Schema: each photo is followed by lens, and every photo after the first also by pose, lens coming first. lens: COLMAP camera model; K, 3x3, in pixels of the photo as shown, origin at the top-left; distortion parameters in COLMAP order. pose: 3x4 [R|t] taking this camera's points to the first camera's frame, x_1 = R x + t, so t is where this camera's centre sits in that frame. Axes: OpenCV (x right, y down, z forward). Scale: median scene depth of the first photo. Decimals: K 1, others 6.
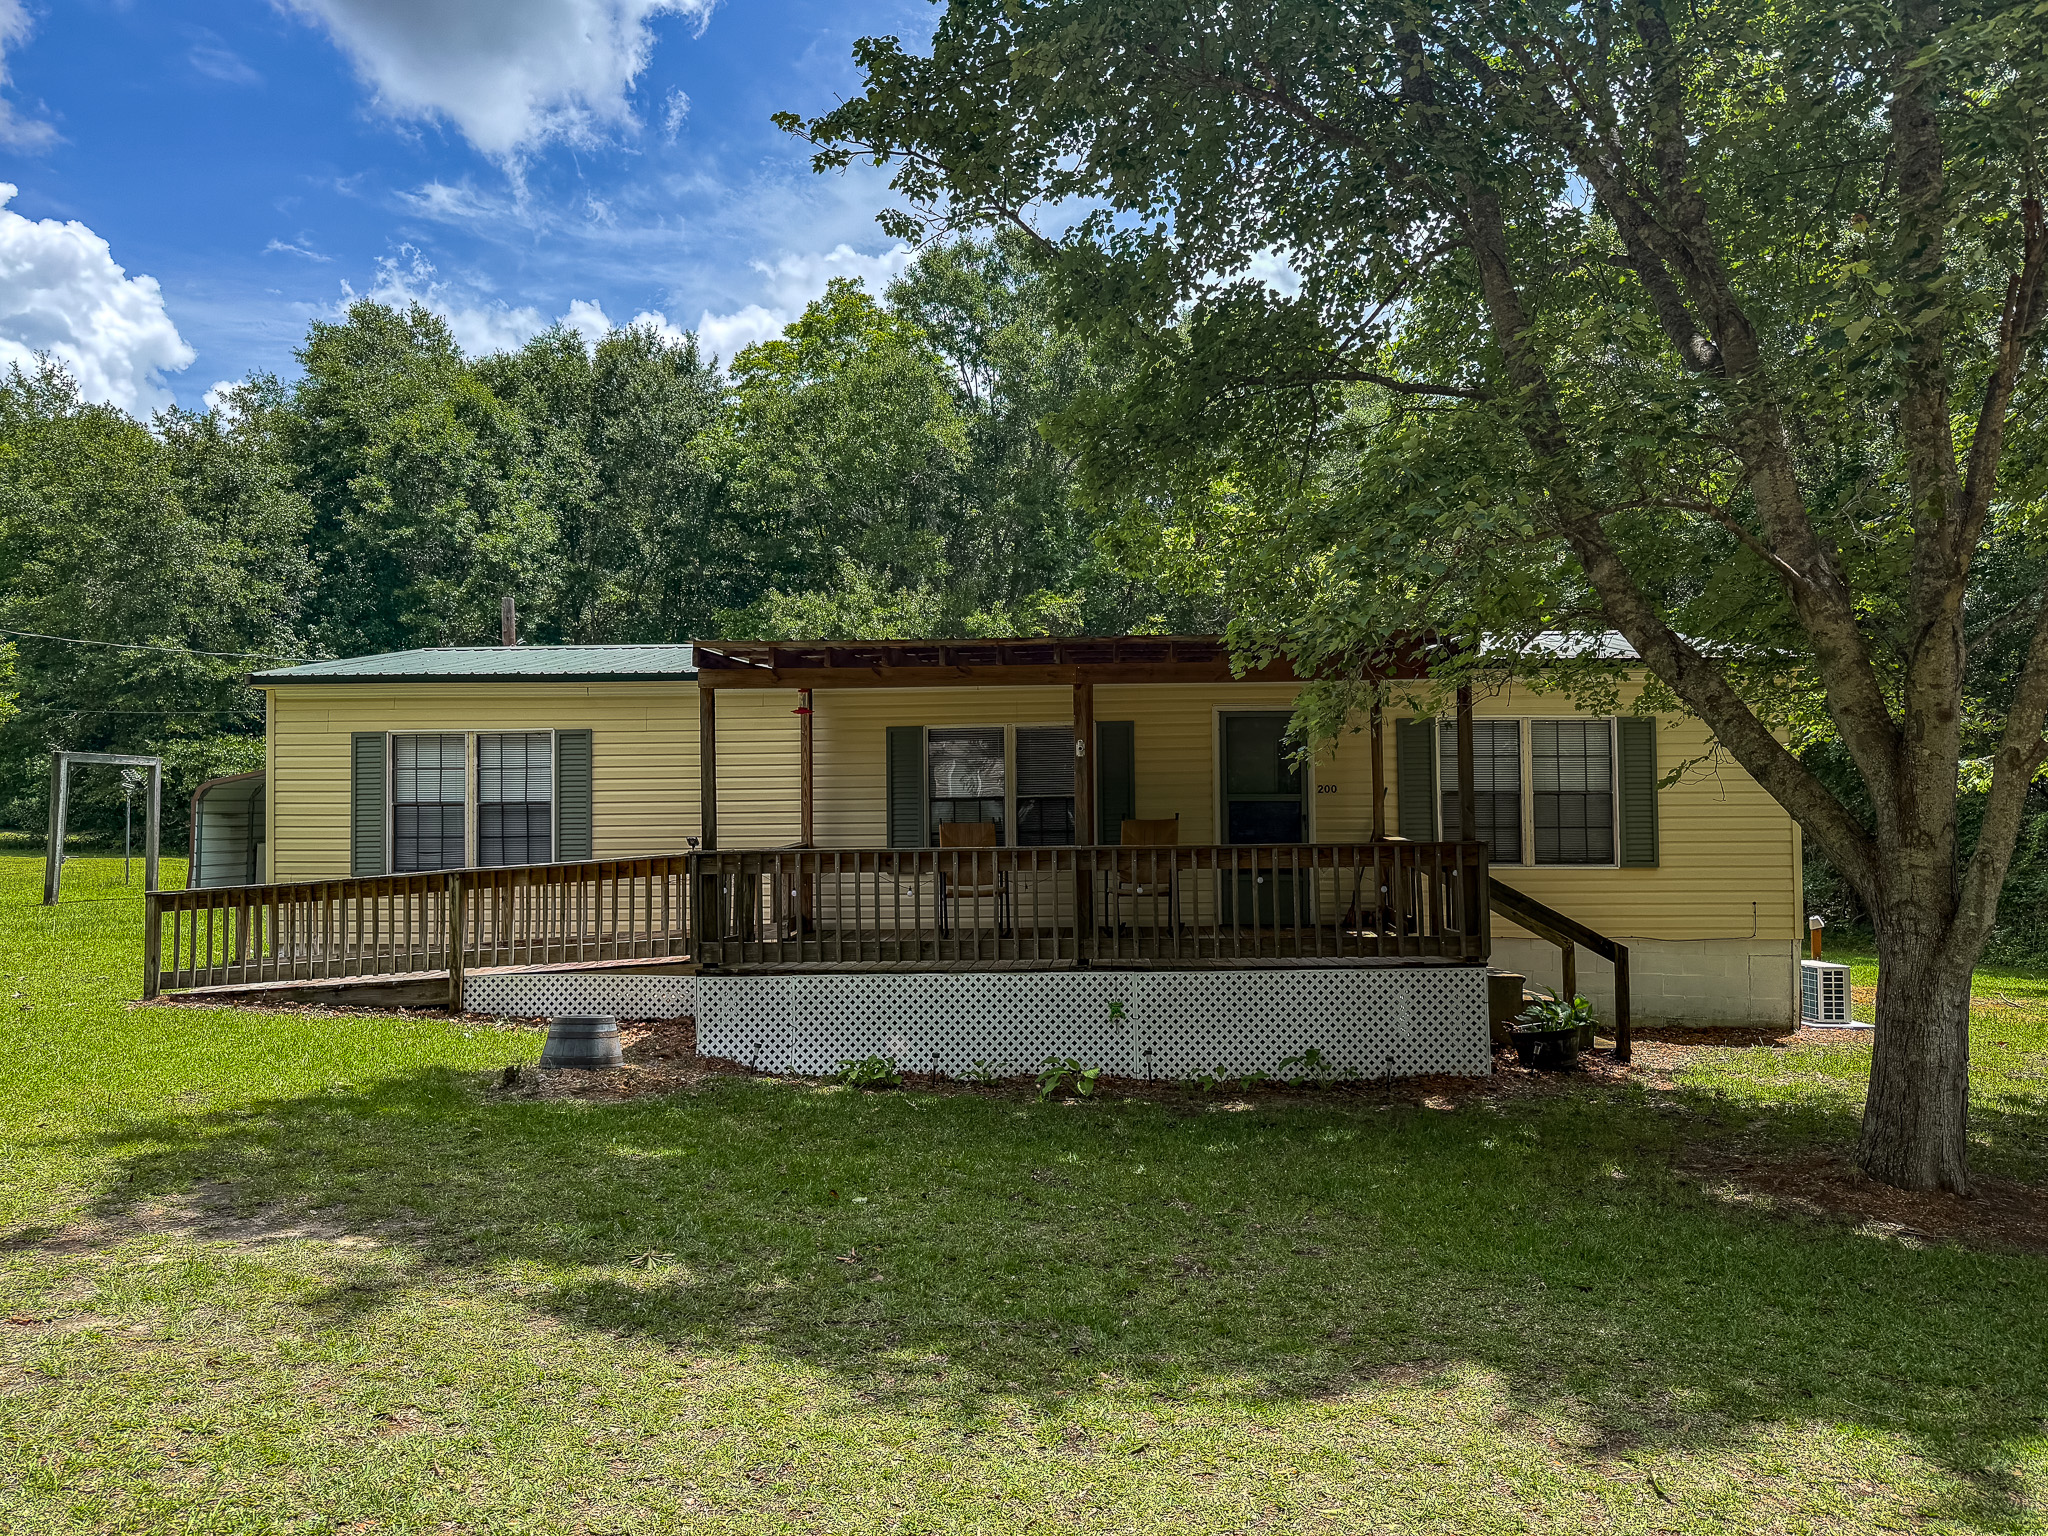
lens RADIAL K [[1475.1, 0, 1024.4], [0, 1475.1, 793.1], [0, 0, 1]] dist [-0.026354, -0.004484]
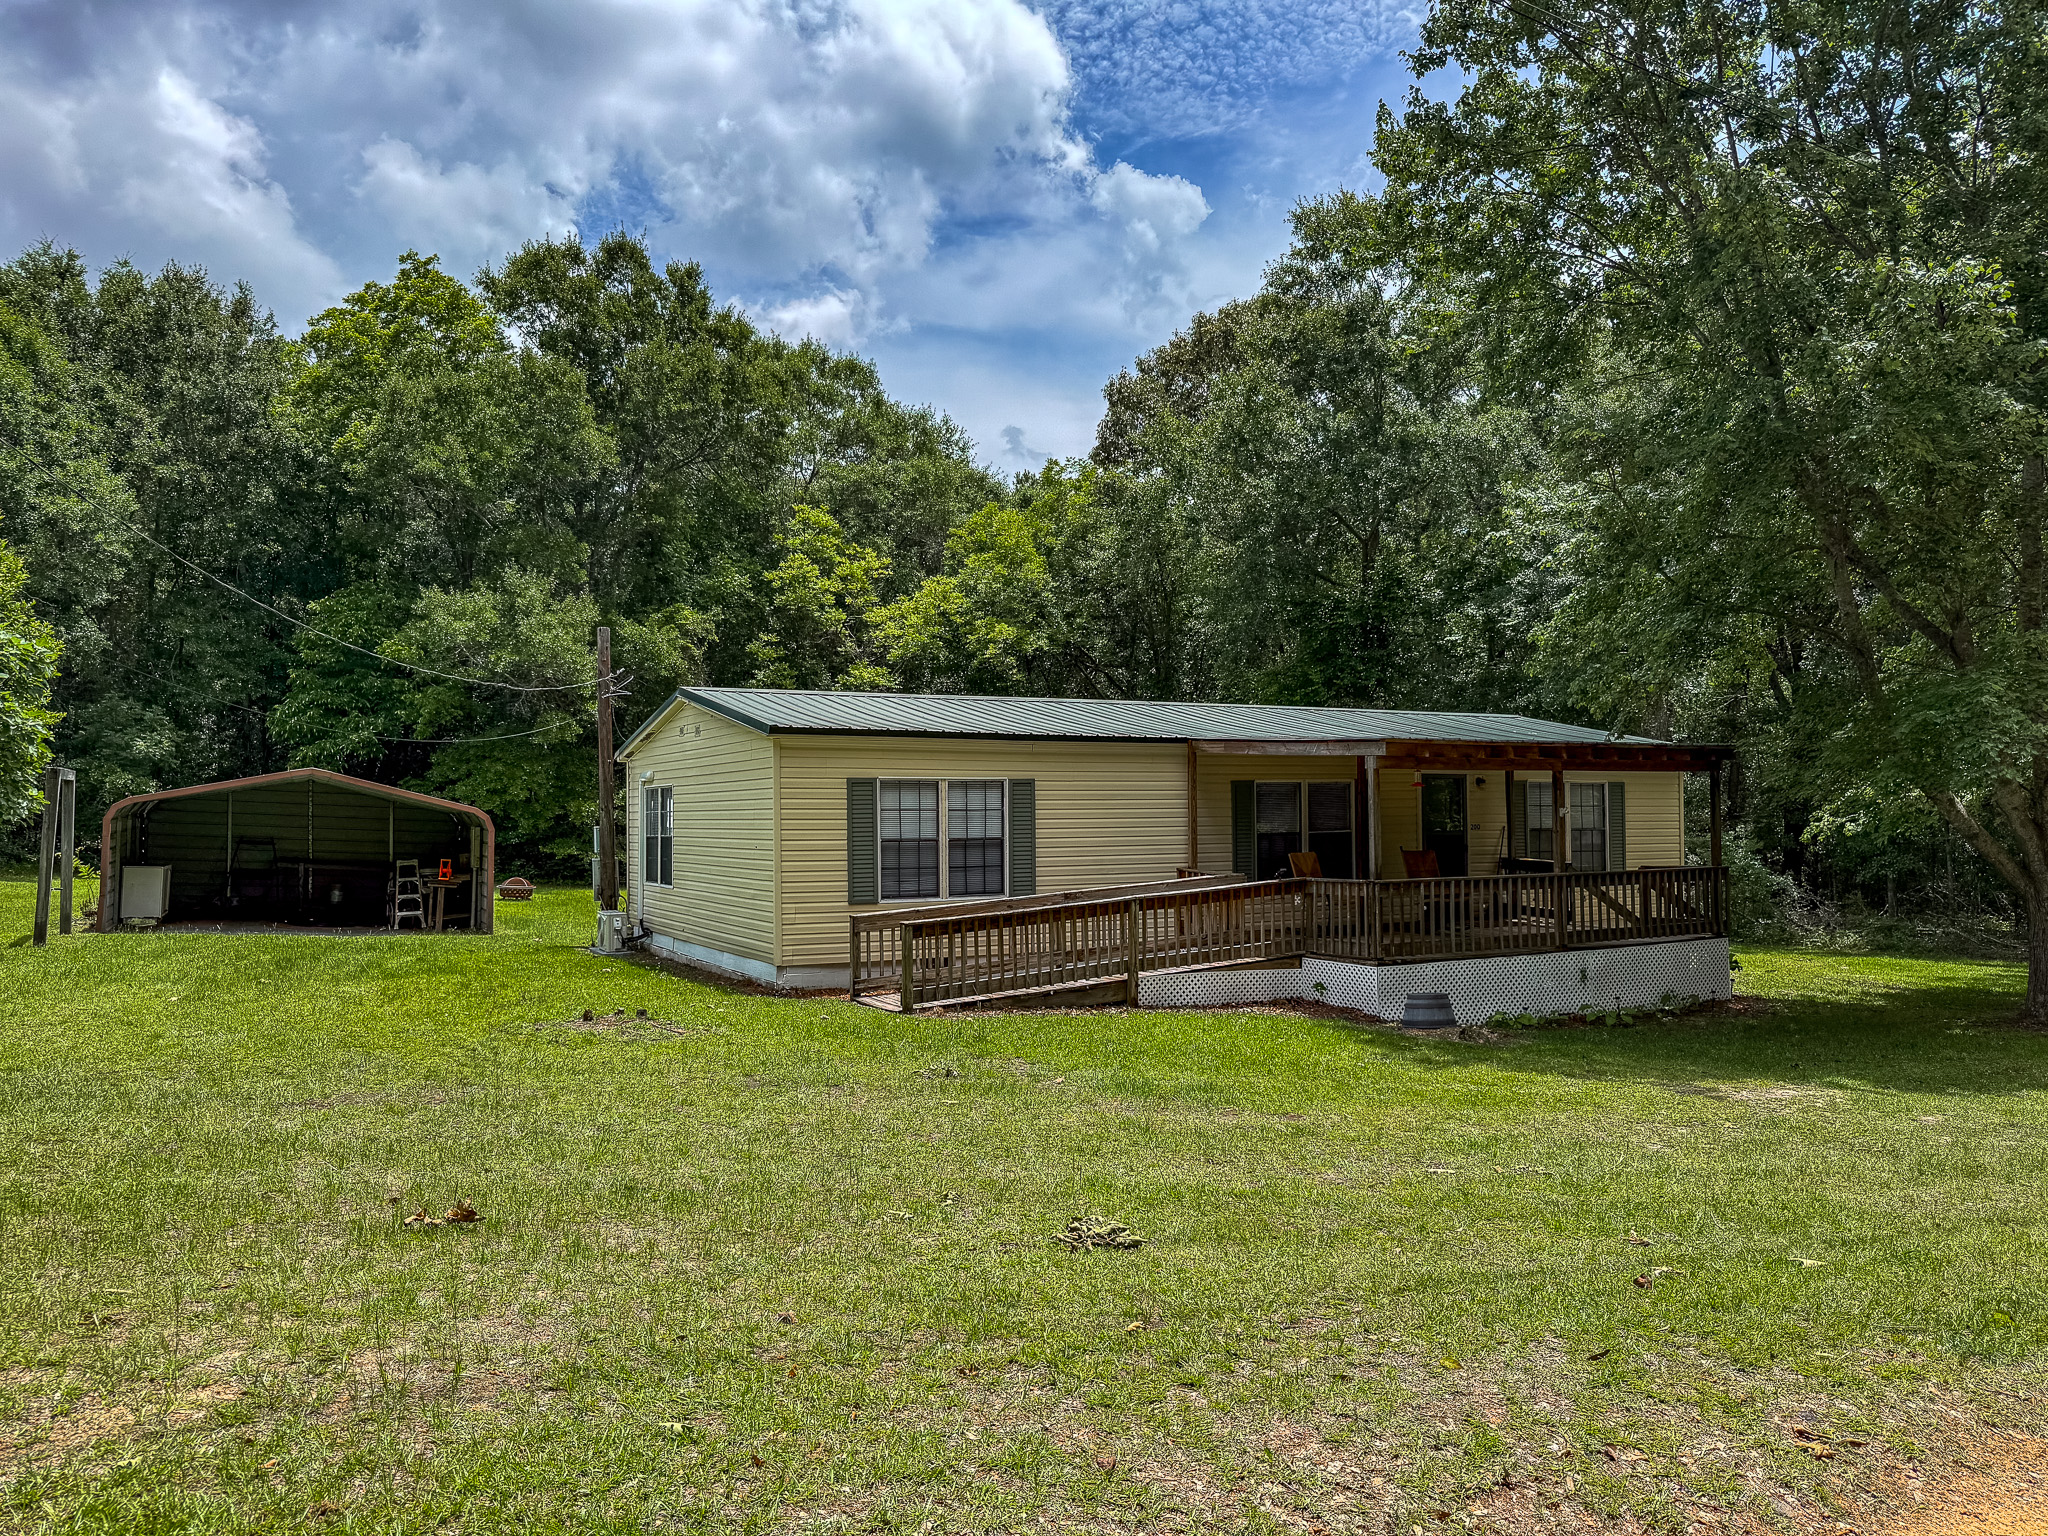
lens RADIAL K [[1475.1, 0, 1024.4], [0, 1475.1, 793.1], [0, 0, 1]] dist [-0.026354, -0.004484]
pose [[0.864994, 0.009809, 0.501687, -0.341684], [-0.013220, 0.999907, 0.003244, -0.013079], [-0.501609, -0.009438, 0.865043, -0.025435]]
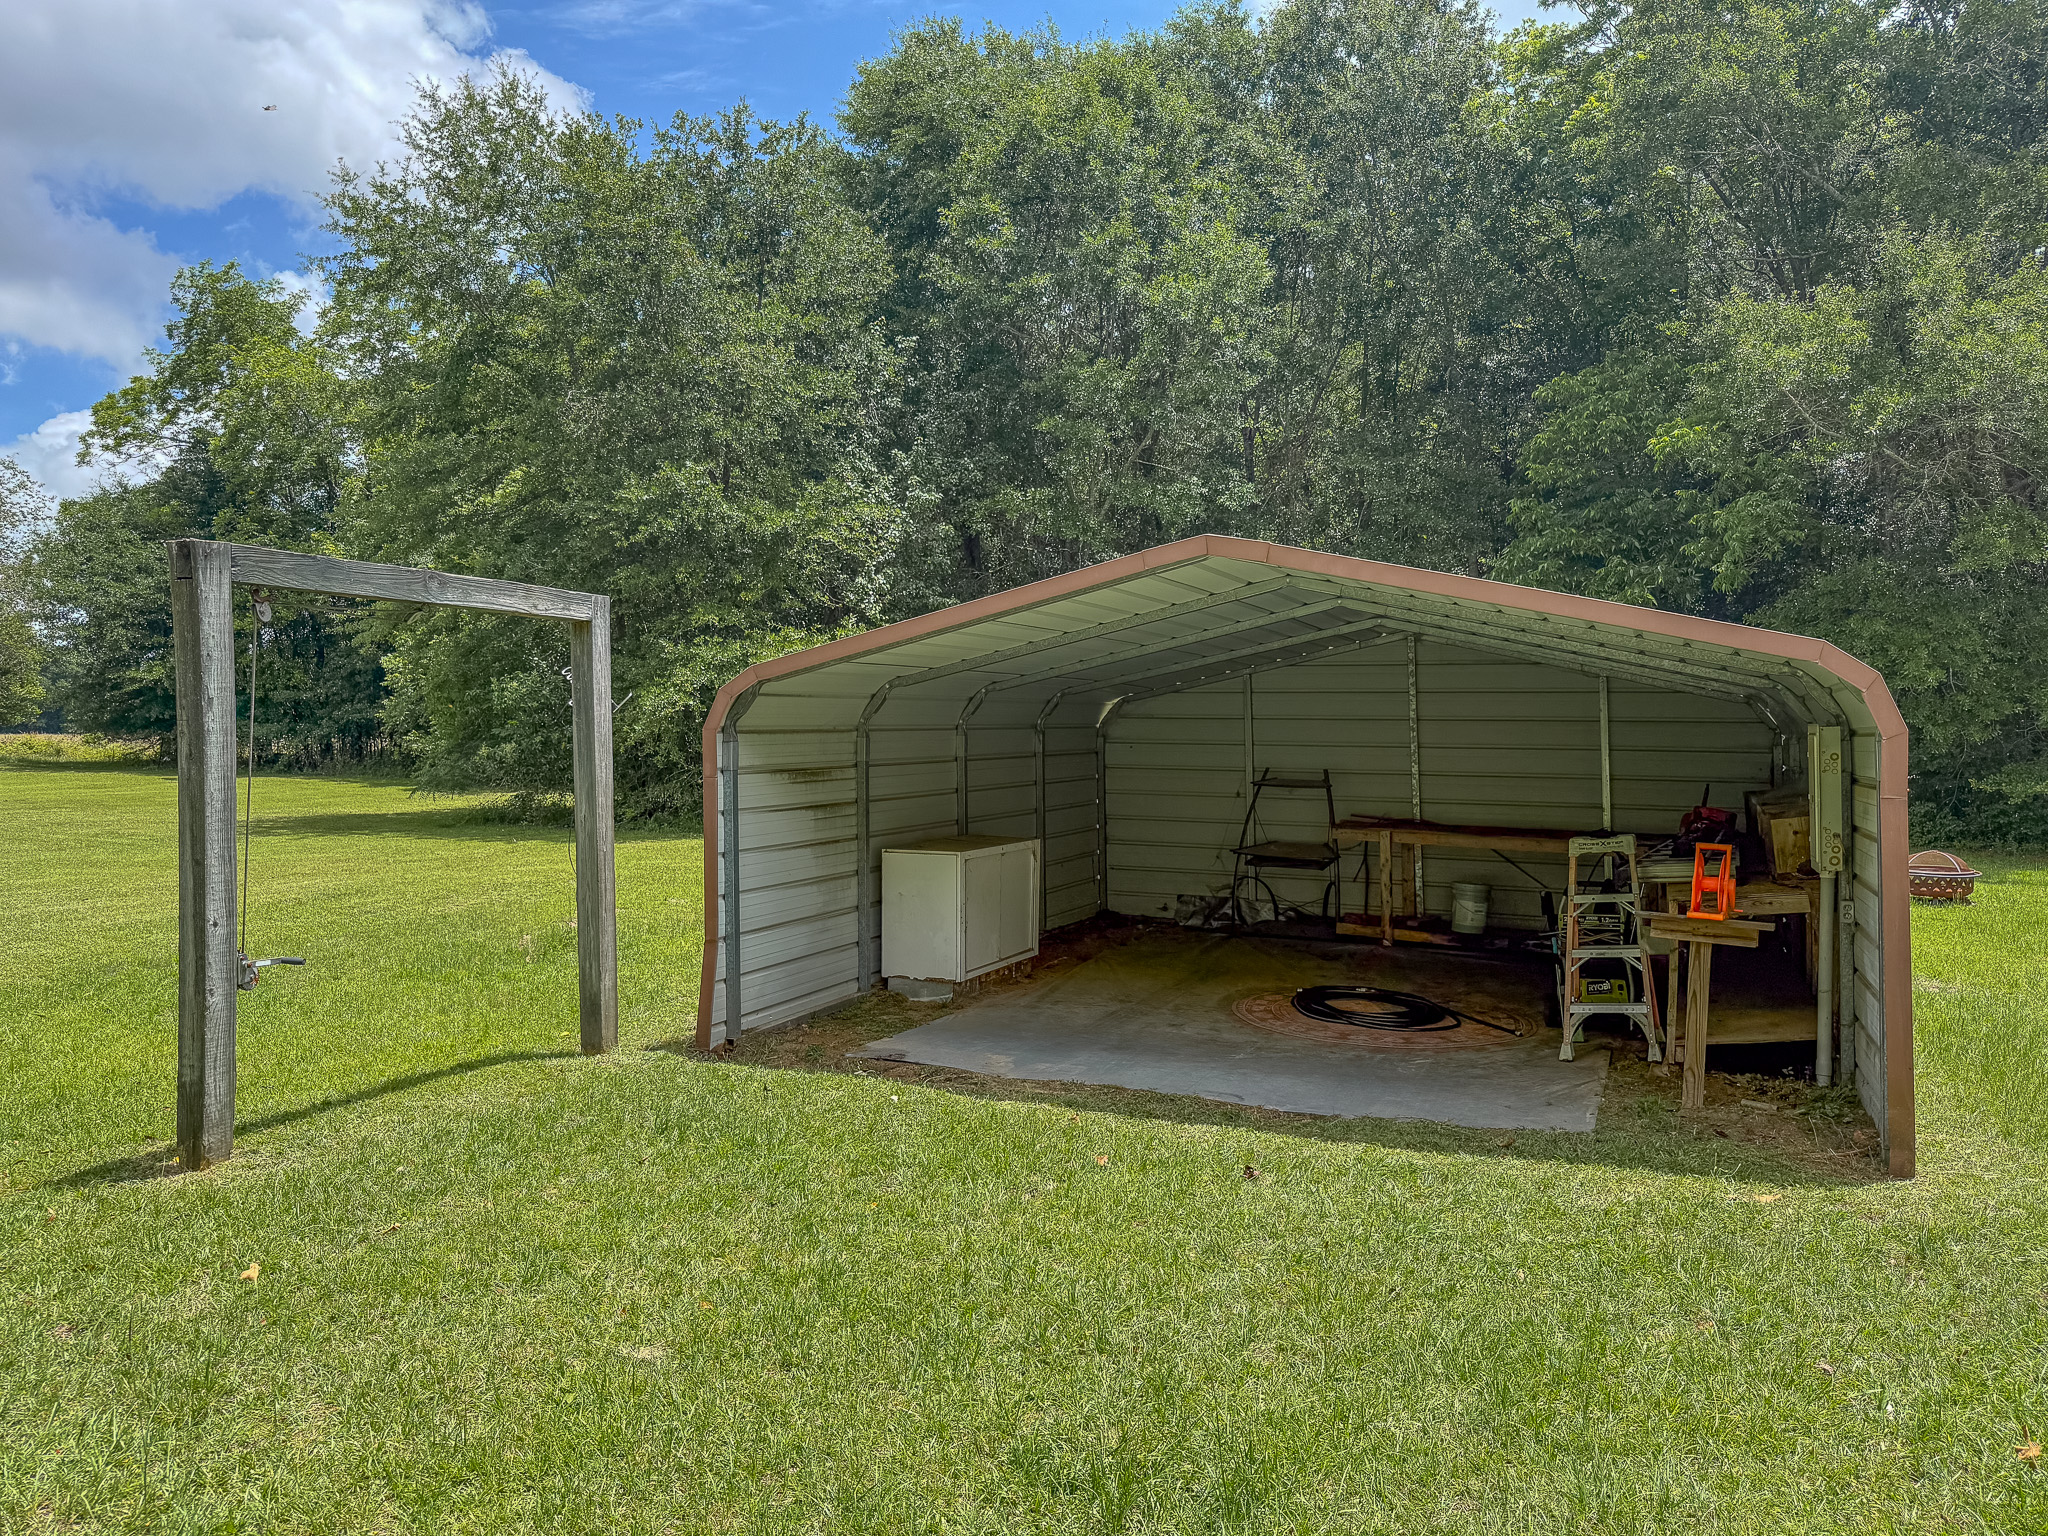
lens RADIAL K [[1492.4, 0, 1017.8], [0, 1492.4, 780.4], [0, 0, 1]] dist [-0.024531, 0.001537]
pose [[0.943151, -0.020312, -0.331743, -0.257326], [0.033749, 0.998825, 0.034794, 0.004249], [0.330646, -0.044012, 0.942728, 0.461881]]
